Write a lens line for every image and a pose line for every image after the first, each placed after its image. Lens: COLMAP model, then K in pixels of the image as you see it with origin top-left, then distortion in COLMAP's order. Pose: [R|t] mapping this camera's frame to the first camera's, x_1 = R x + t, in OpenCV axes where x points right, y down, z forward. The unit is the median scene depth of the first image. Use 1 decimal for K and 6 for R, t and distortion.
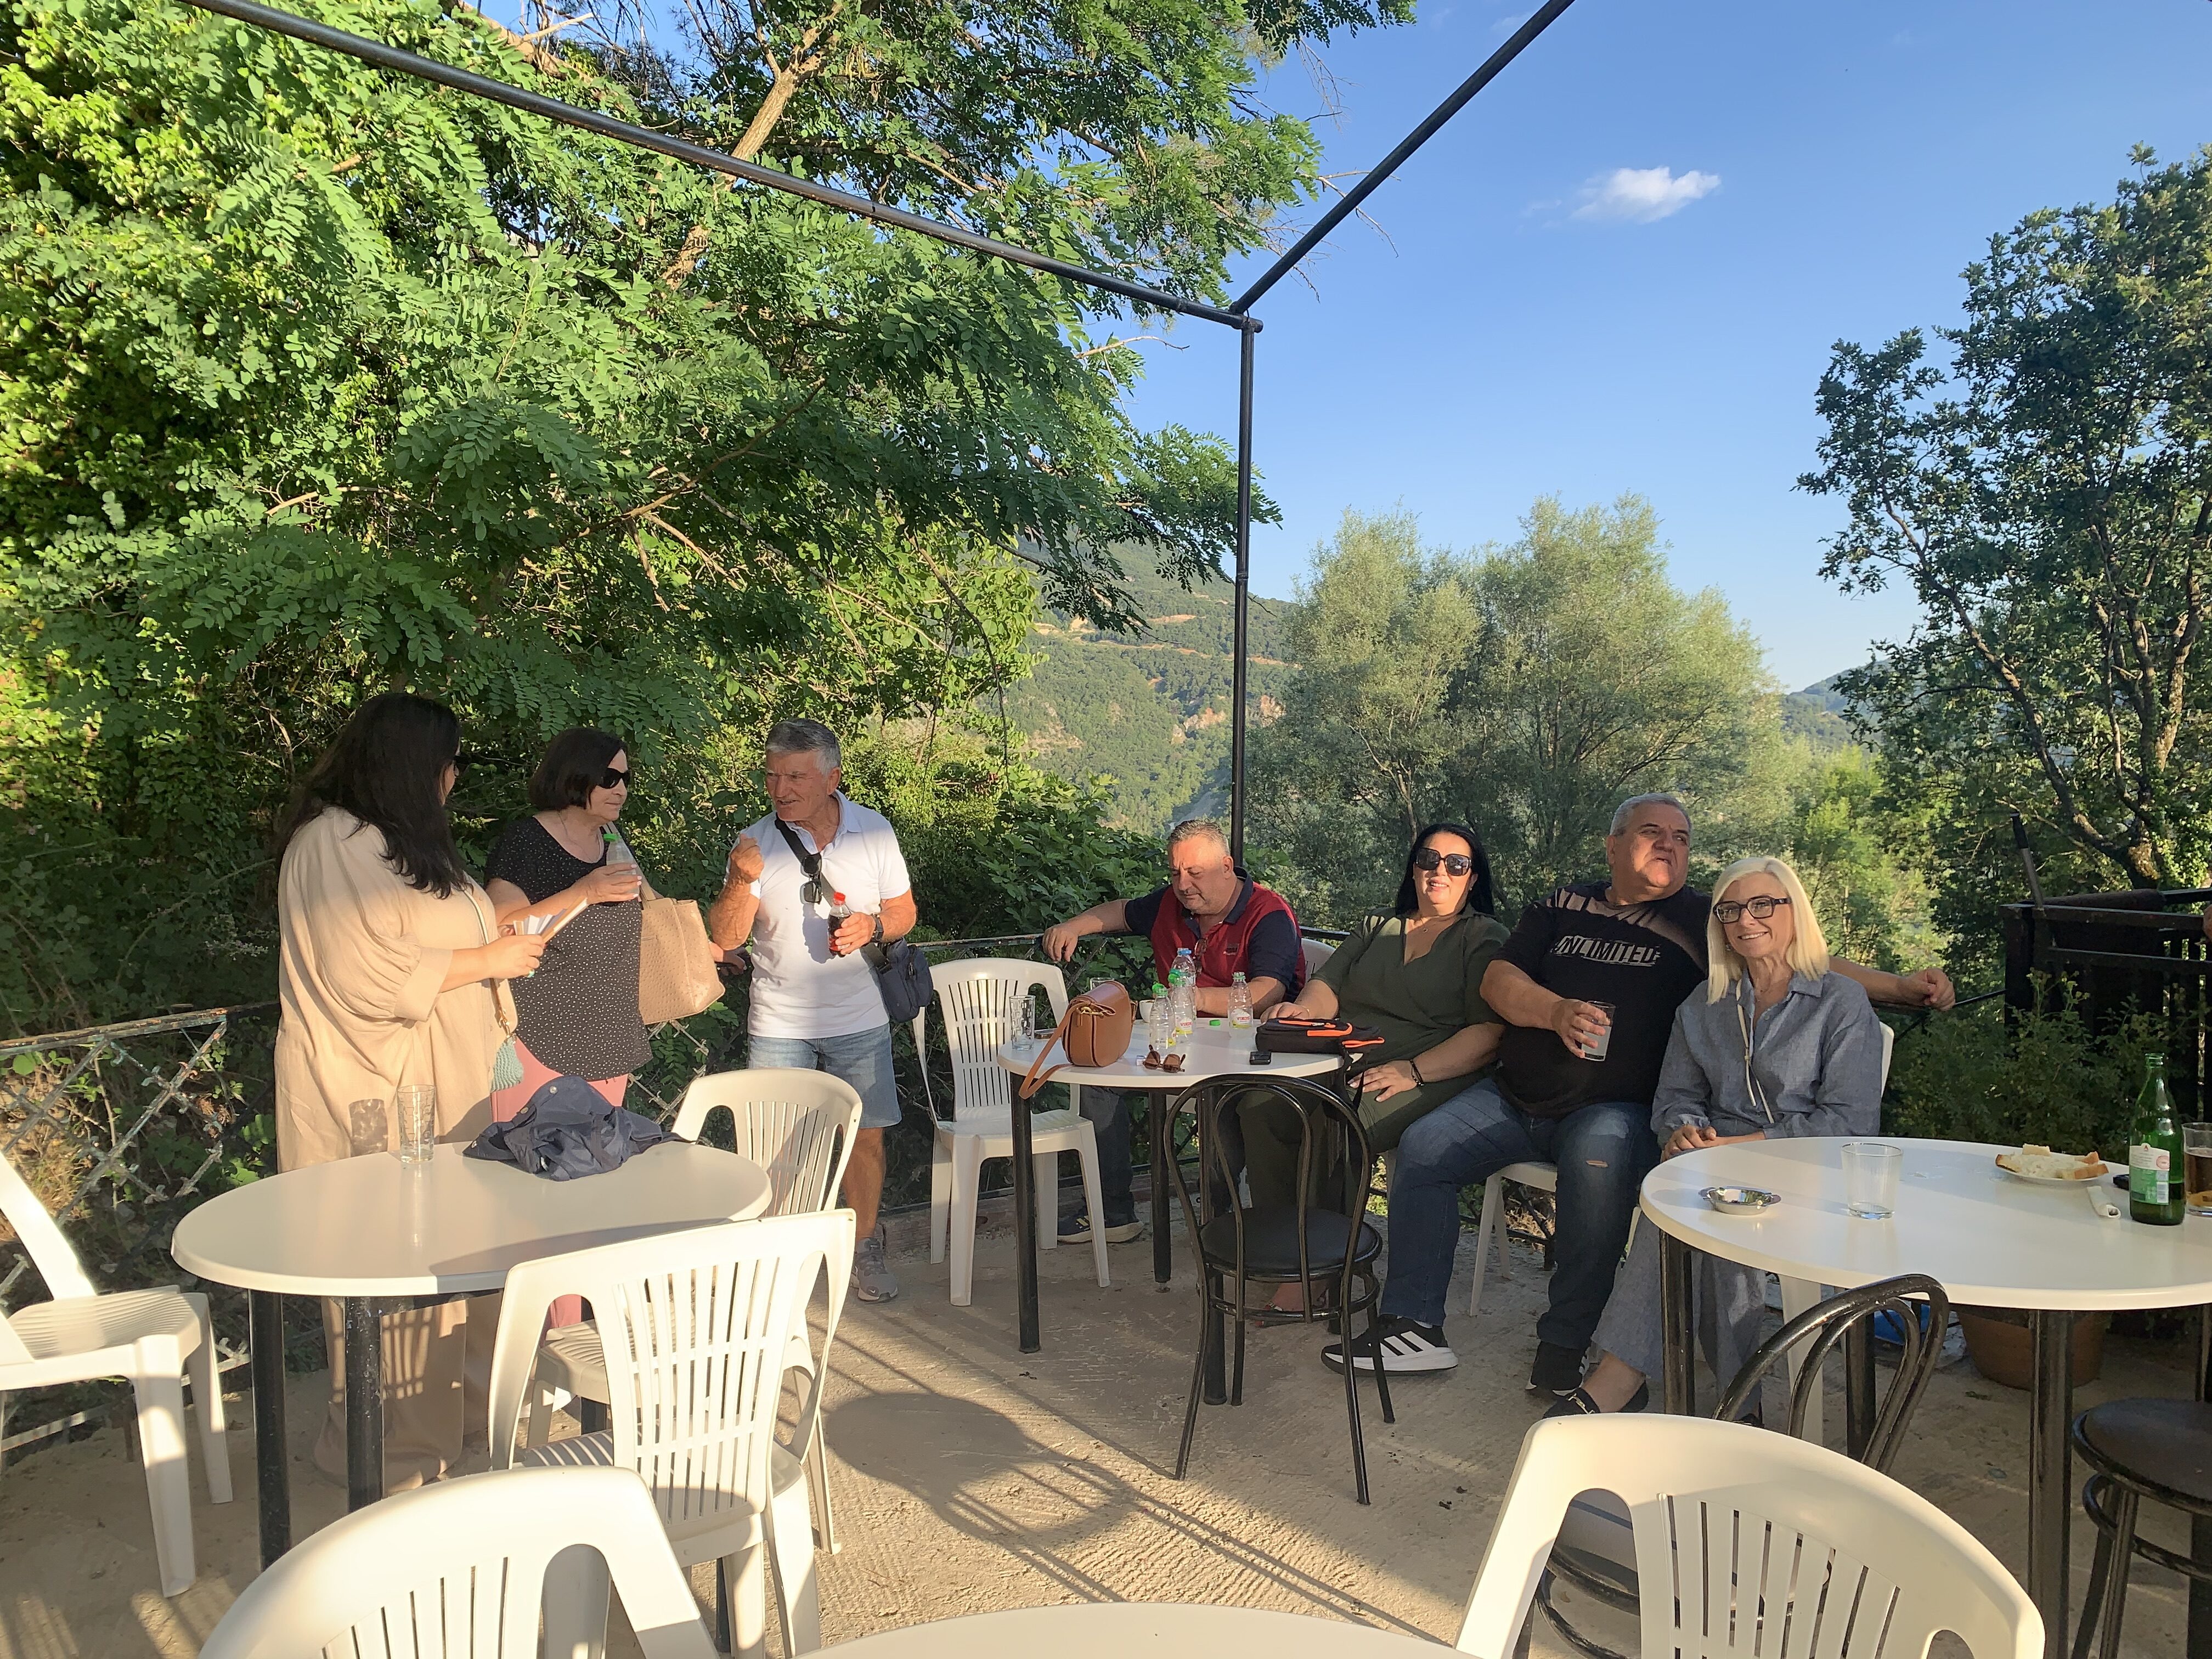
lens RADIAL K [[1652.4, 0, 1106.0], [0, 1652.4, 829.5], [0, 0, 1]] dist [0.101837, -0.176441]
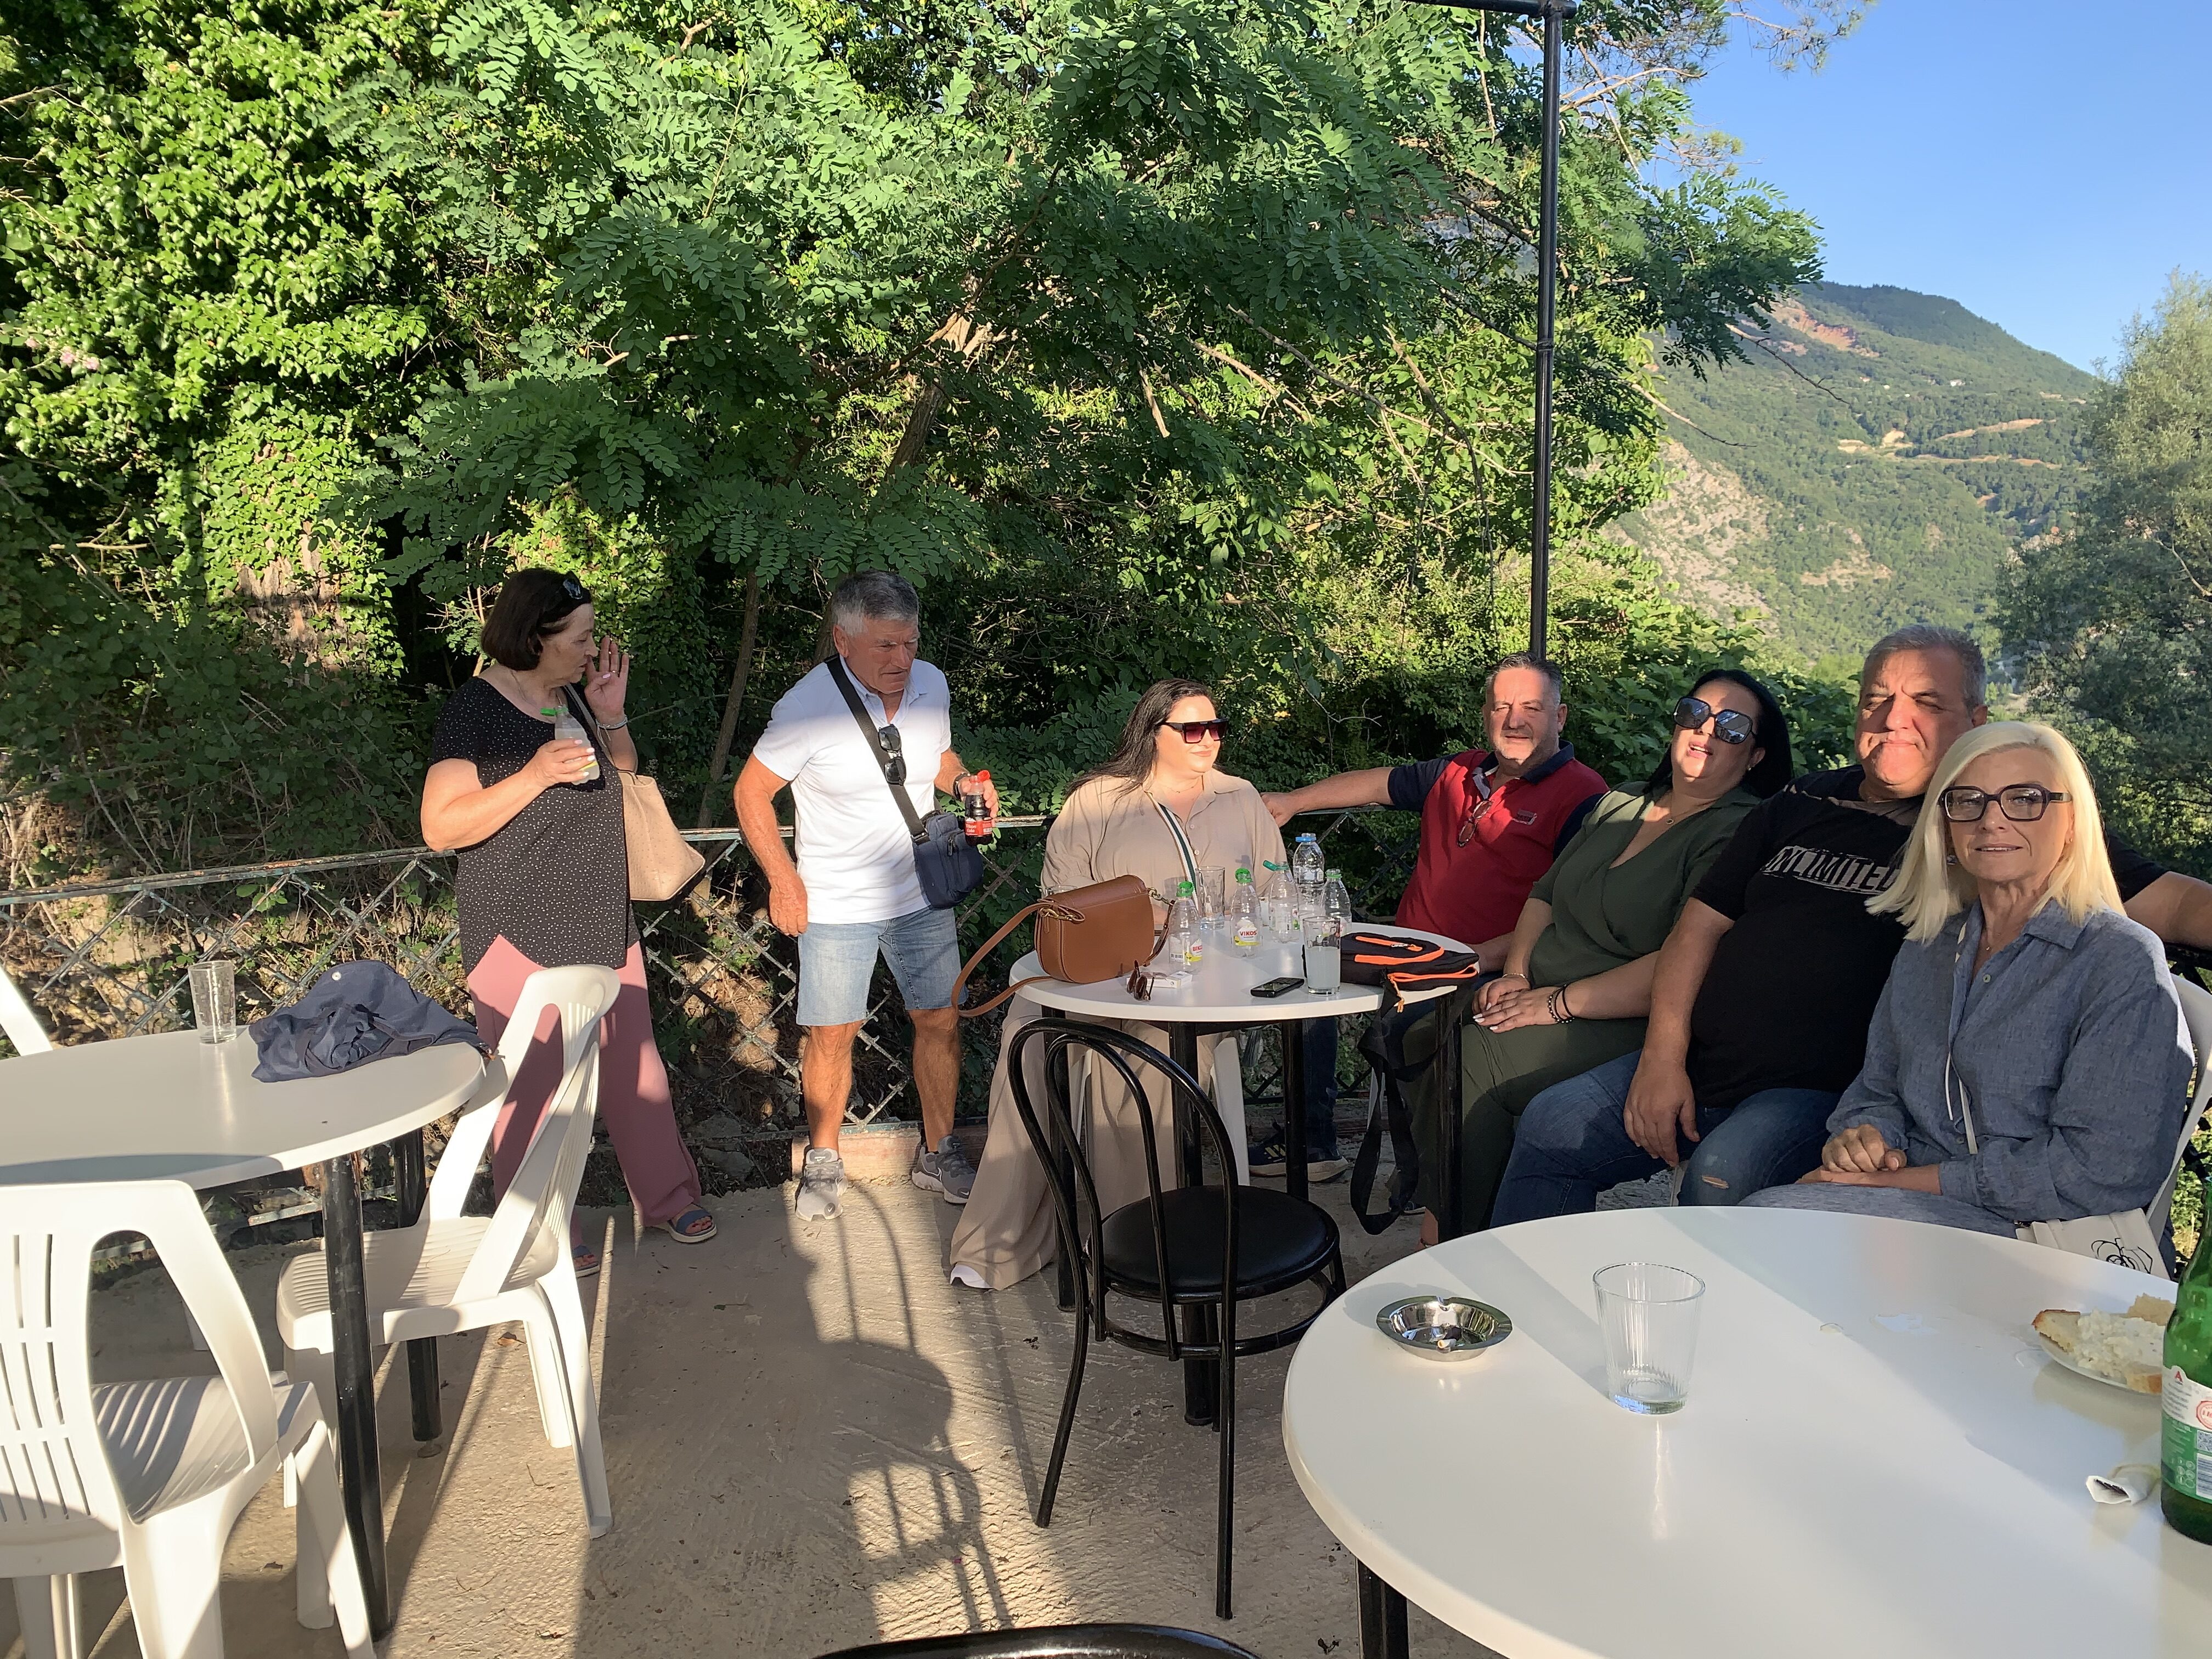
lens RADIAL K [[1619.1, 0, 1106.0], [0, 1619.1, 829.5], [0, 0, 1]] dist [0.068465, -0.133918]
pose [[0.891947, 0.037323, -0.450597, 0.086385], [0.006173, 0.995489, 0.094676, -0.000977], [0.452098, -0.087227, 0.887693, 0.081930]]
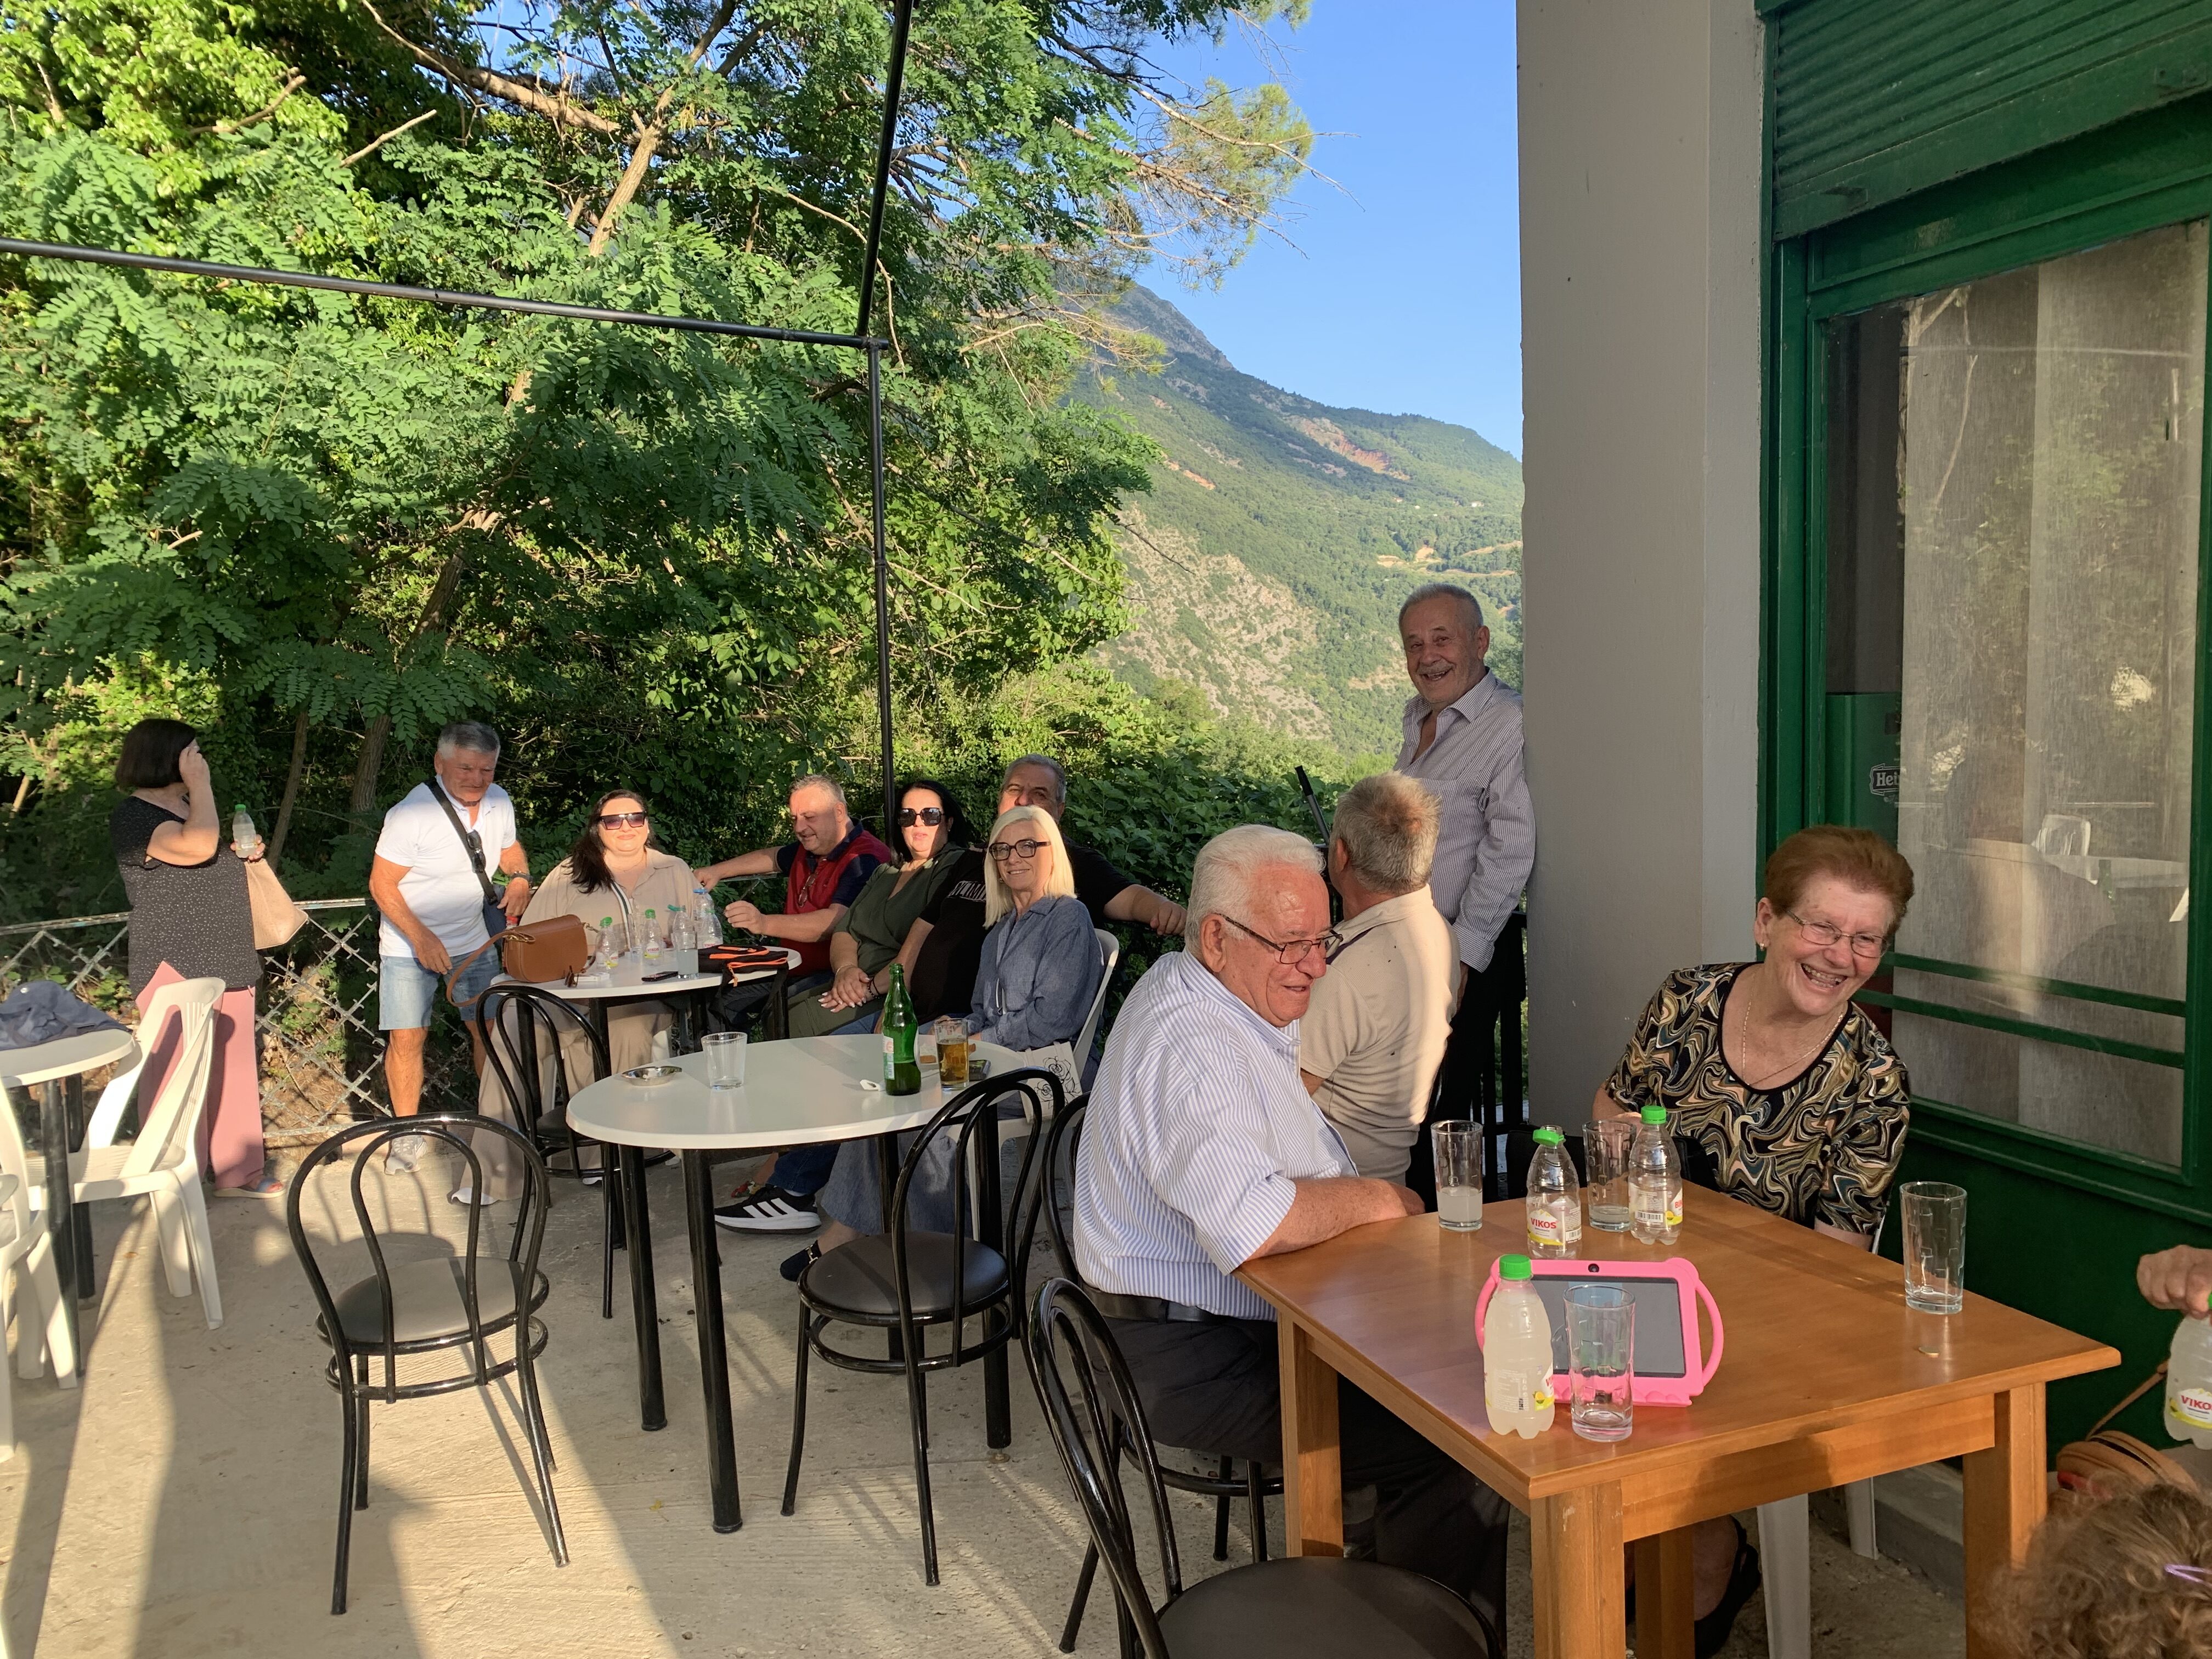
lens RADIAL K [[1662.7, 0, 1070.8], [0, 1662.7, 836.6], [0, 0, 1]] dist [0.058032, -0.052404]
pose [[0.969818, -0.010643, -0.243597, 0.171968], [0.020581, 0.999055, 0.038288, -0.002028], [0.242959, -0.042145, 0.969121, -0.030131]]
